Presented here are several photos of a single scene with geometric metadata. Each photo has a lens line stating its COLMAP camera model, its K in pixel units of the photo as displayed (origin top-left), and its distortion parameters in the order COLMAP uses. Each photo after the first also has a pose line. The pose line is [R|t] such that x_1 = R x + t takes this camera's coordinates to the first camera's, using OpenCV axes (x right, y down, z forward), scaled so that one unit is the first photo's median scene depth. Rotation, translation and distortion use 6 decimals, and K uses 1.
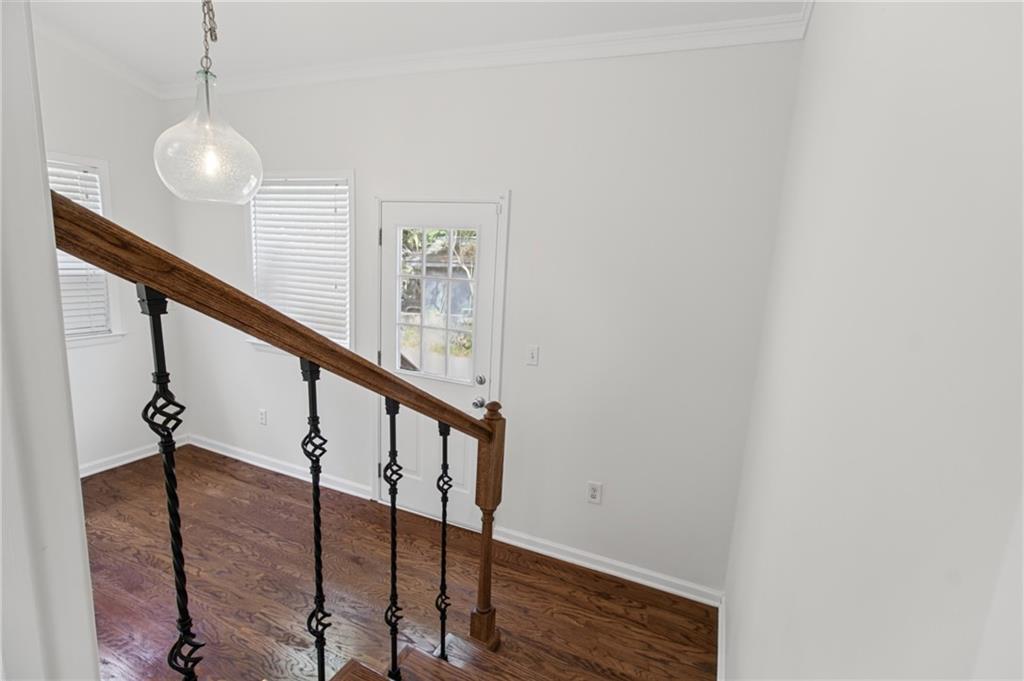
lens RADIAL K [[477.5, 0, 517.3], [0, 477.5, 338.1], [0, 0, 1]] dist [-0.000055, 0.000914]
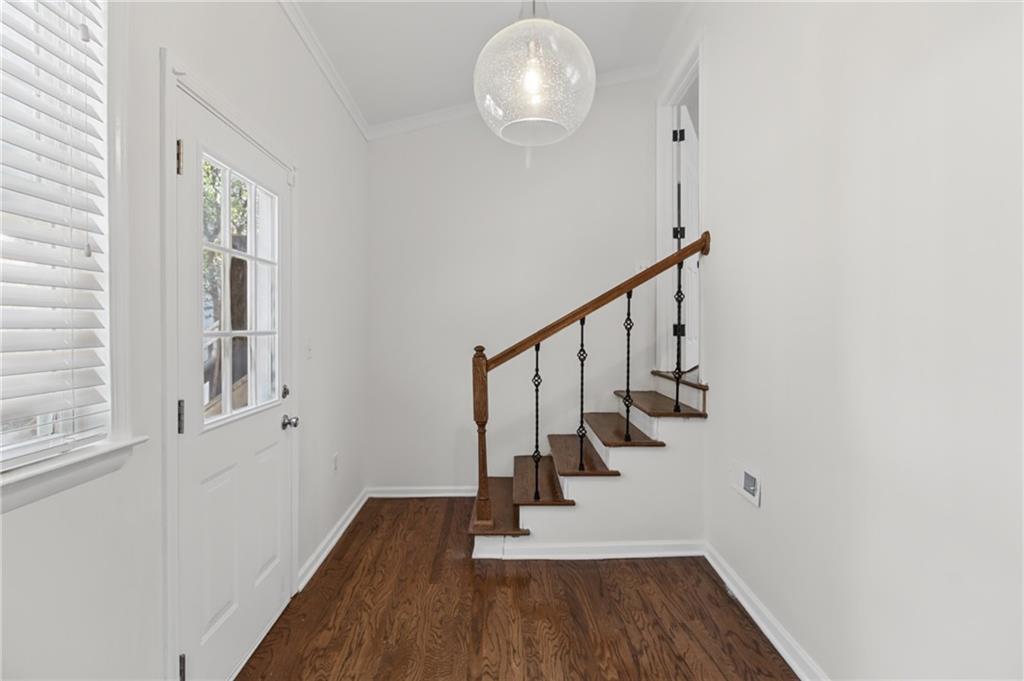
lens RADIAL K [[477.5, 0, 517.3], [0, 477.5, 338.1], [0, 0, 1]] dist [-0.000055, 0.000914]
pose [[-0.443616, -0.076874, 0.892914, -1.177790], [0.122906, 0.981683, 0.145579, -0.083664], [-0.887749, 0.174326, -0.426042, 1.259292]]
